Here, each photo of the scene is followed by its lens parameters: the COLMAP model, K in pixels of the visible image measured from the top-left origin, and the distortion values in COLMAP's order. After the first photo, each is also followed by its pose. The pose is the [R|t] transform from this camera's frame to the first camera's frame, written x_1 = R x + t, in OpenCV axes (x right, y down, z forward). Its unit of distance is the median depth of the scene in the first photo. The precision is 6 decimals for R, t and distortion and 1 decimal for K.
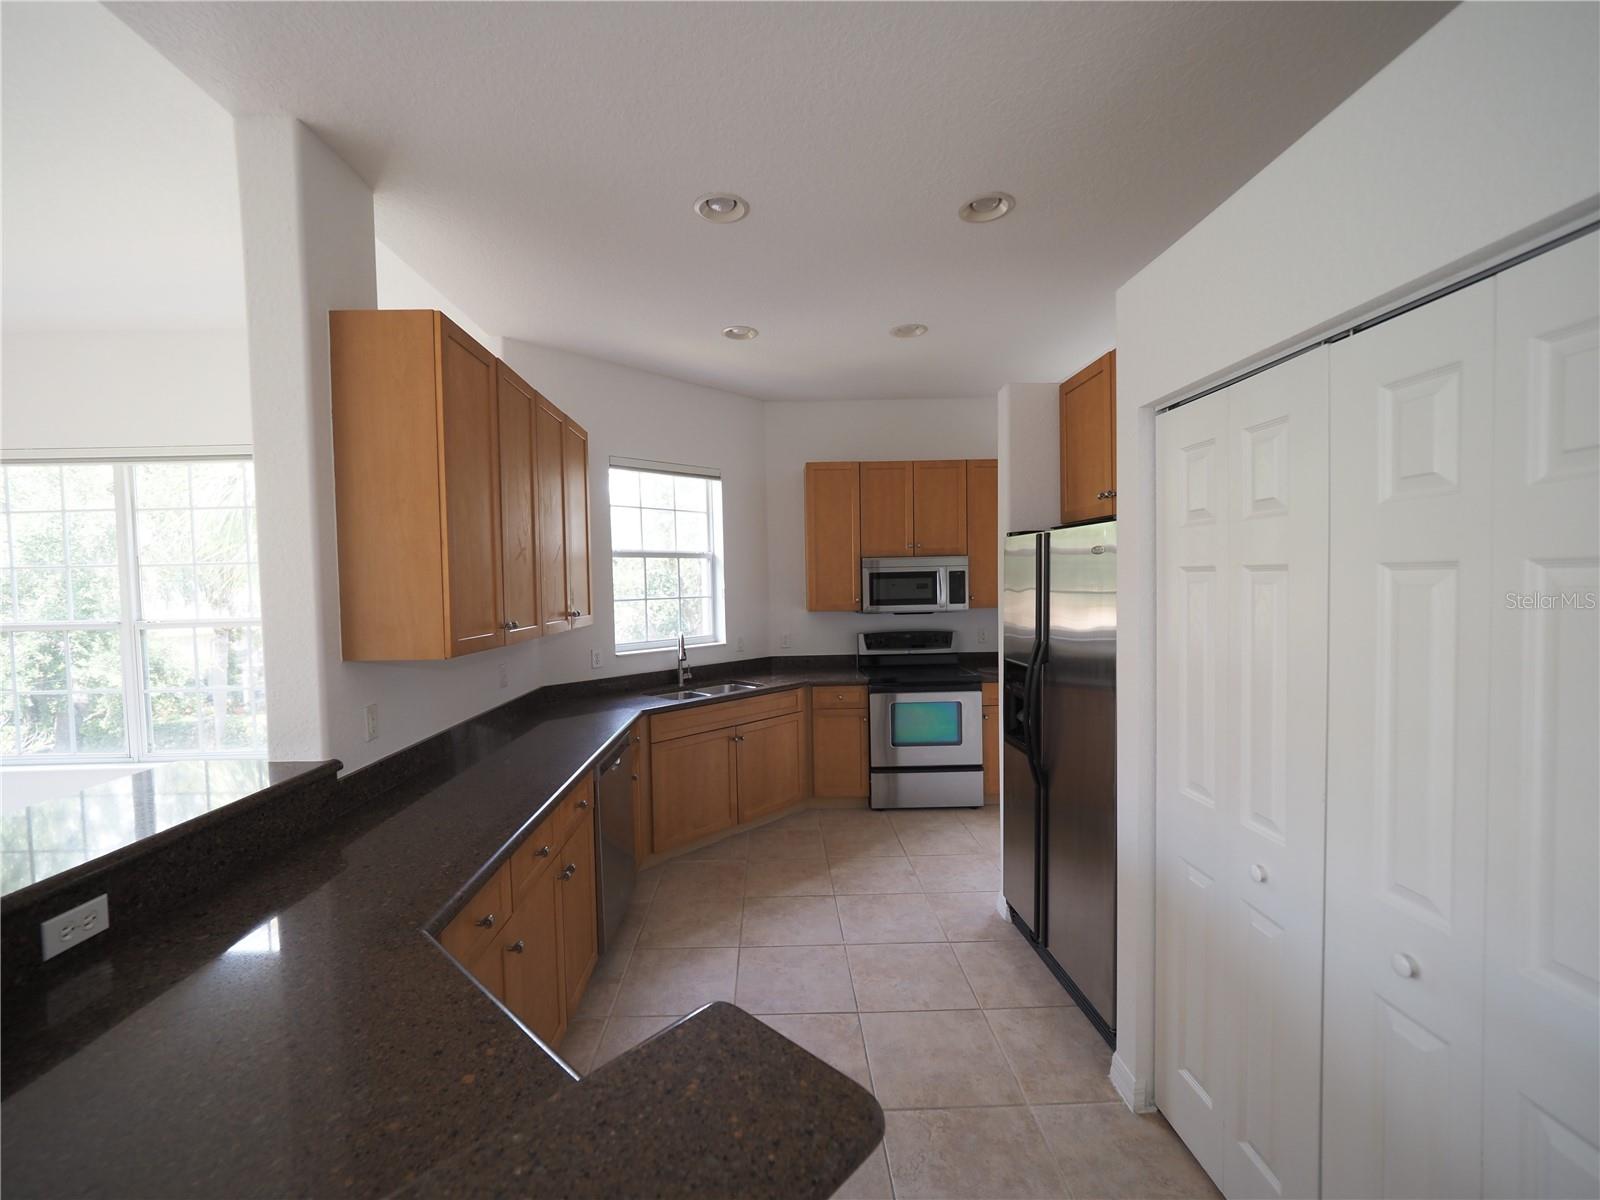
lens RADIAL K [[675.1, 0, 784.0], [0, 675.1, 599.1], [0, 0, 1]] dist [-0.009199, 0.001145]
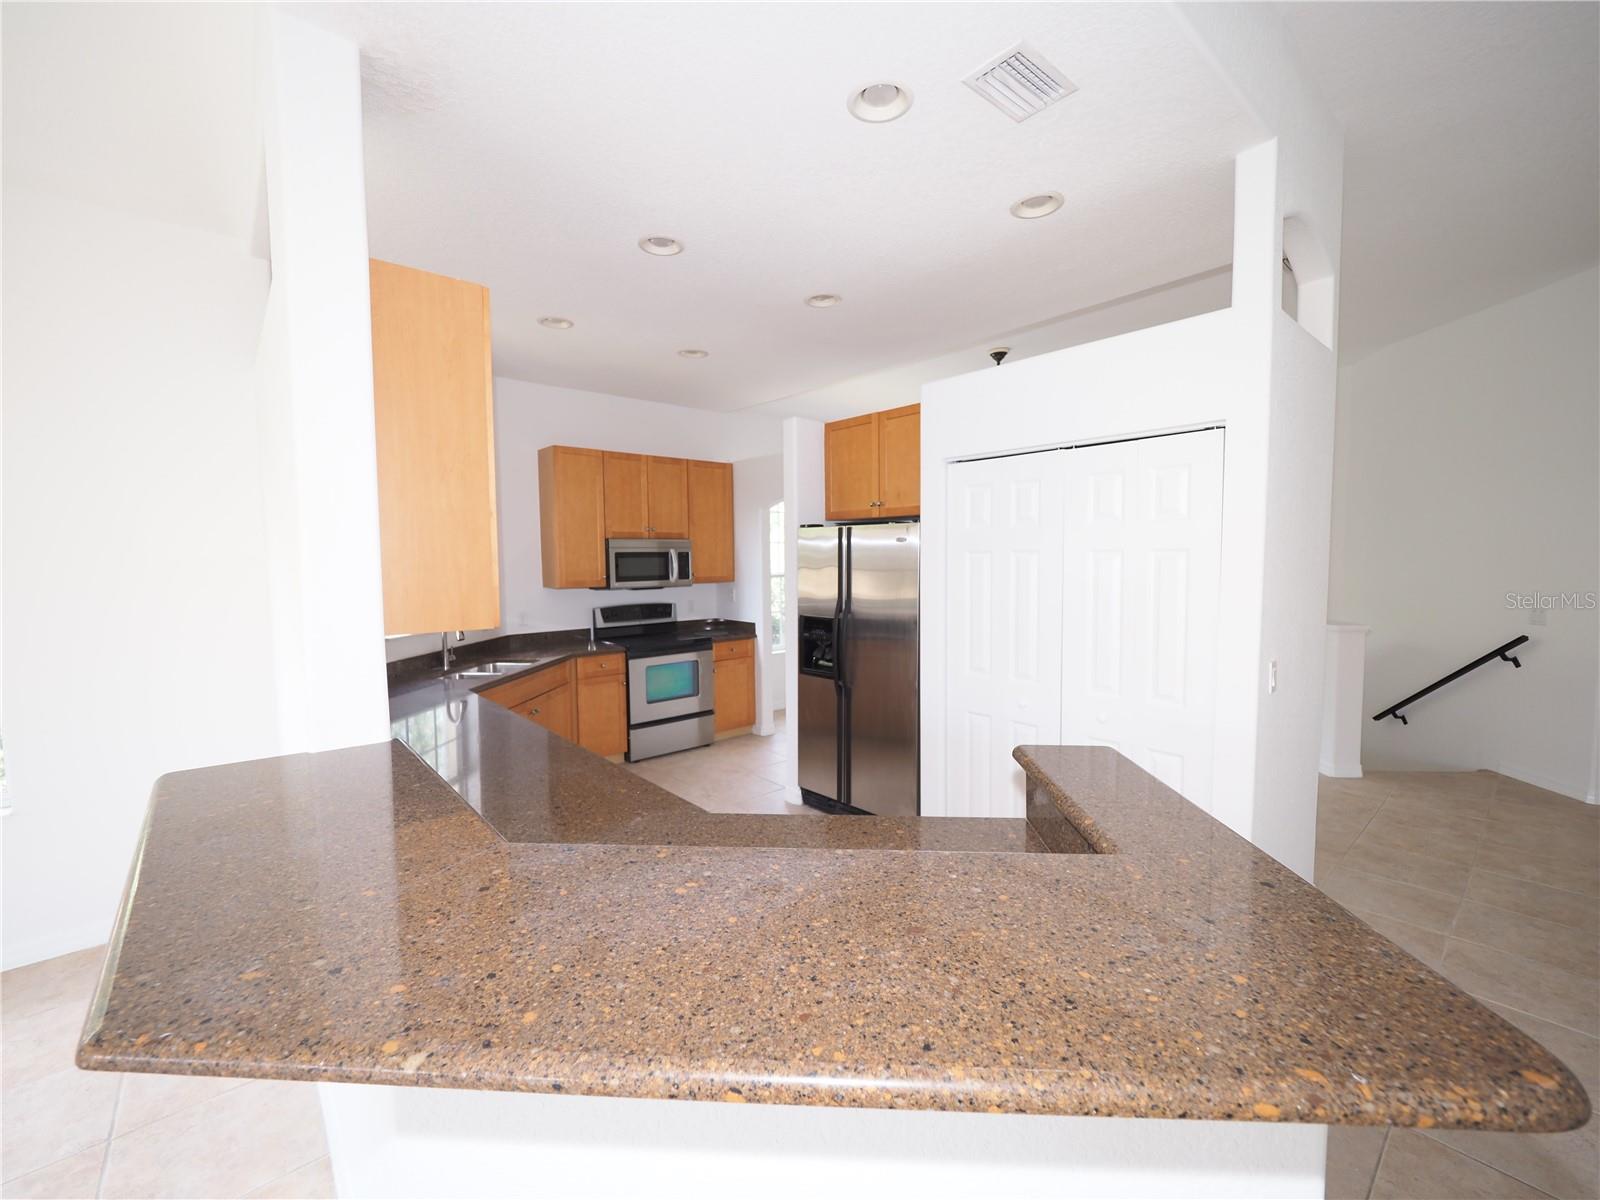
lens RADIAL K [[666.4, 0, 792.3], [0, 666.4, 606.4], [0, 0, 1]] dist [-0.011145, 0.000500]
pose [[0.775972, -0.033742, 0.629865, -0.354895], [0.010393, 0.999117, 0.040719, 0.008608], [-0.630682, -0.025051, 0.775637, -0.030431]]
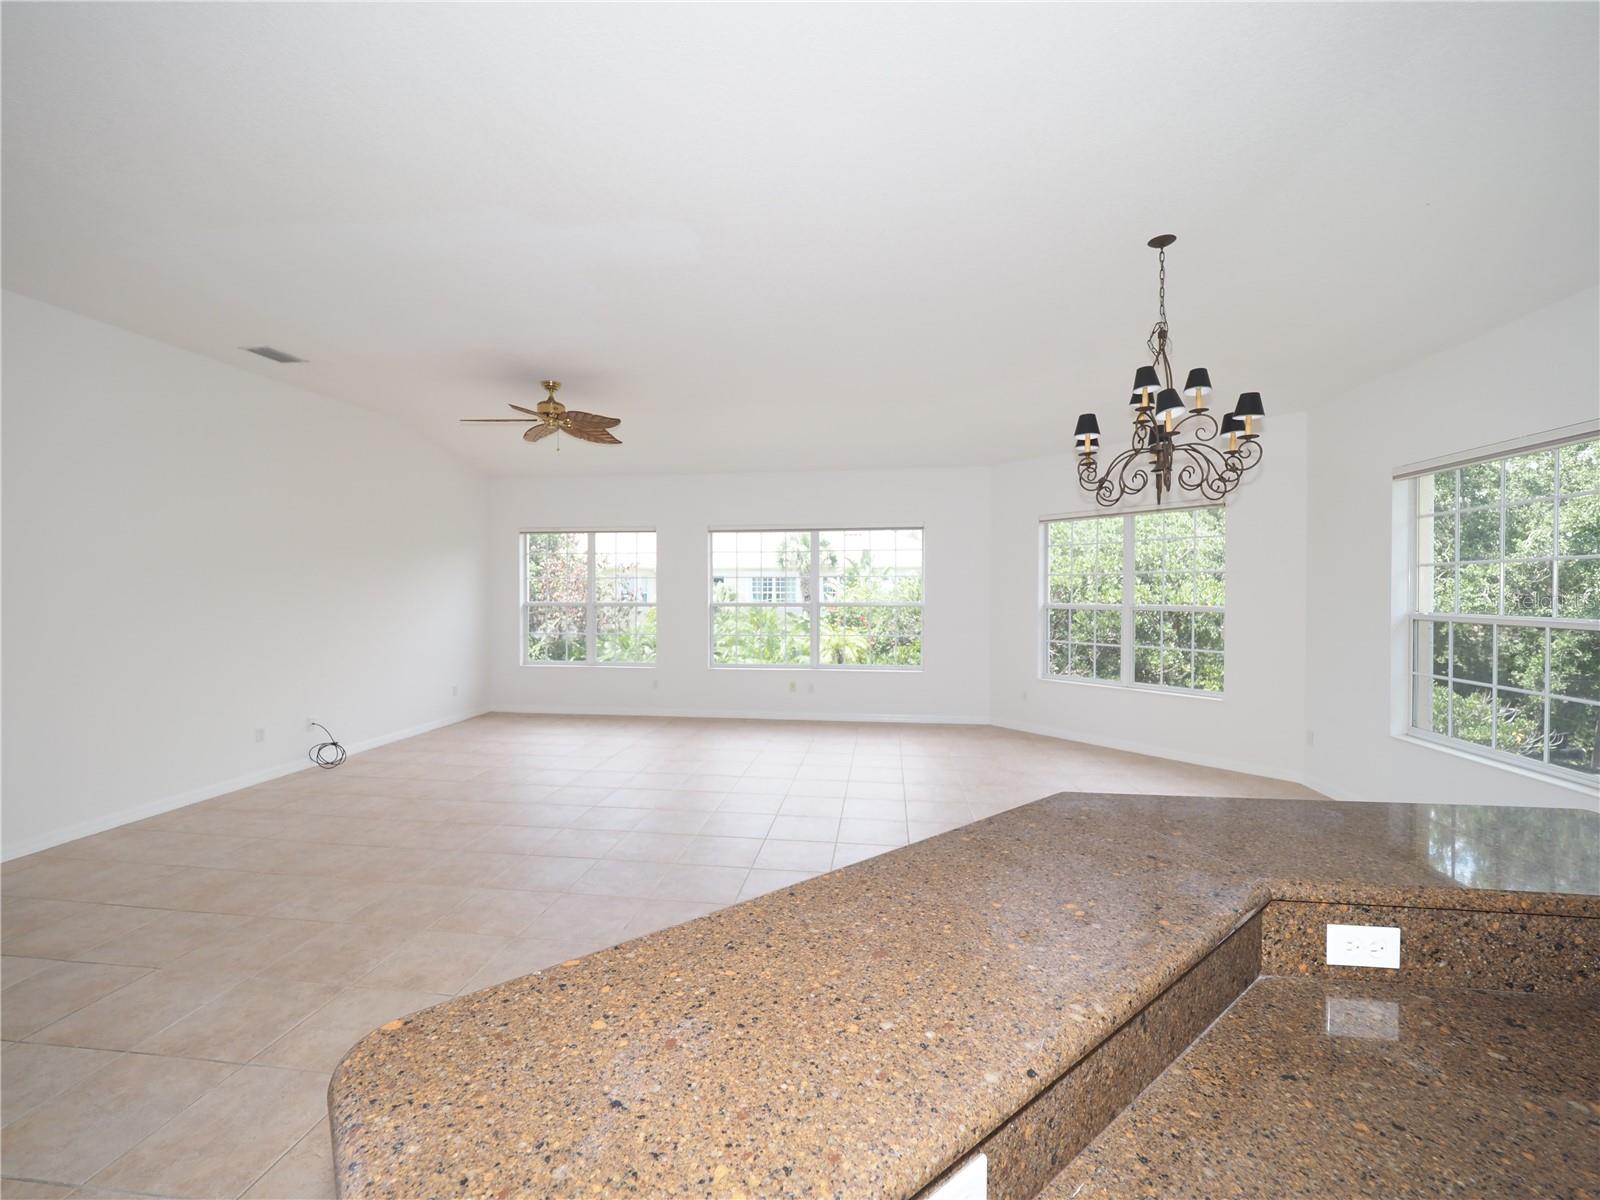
lens RADIAL K [[666.6, 0, 792.7], [0, 666.6, 598.3], [0, 0, 1]] dist [-0.003699, -0.000060]
pose [[-0.158625, 0.032750, -0.986796, -0.010704], [-0.023602, 0.999038, 0.036950, -0.002501], [0.987057, 0.029151, -0.157699, 0.096849]]
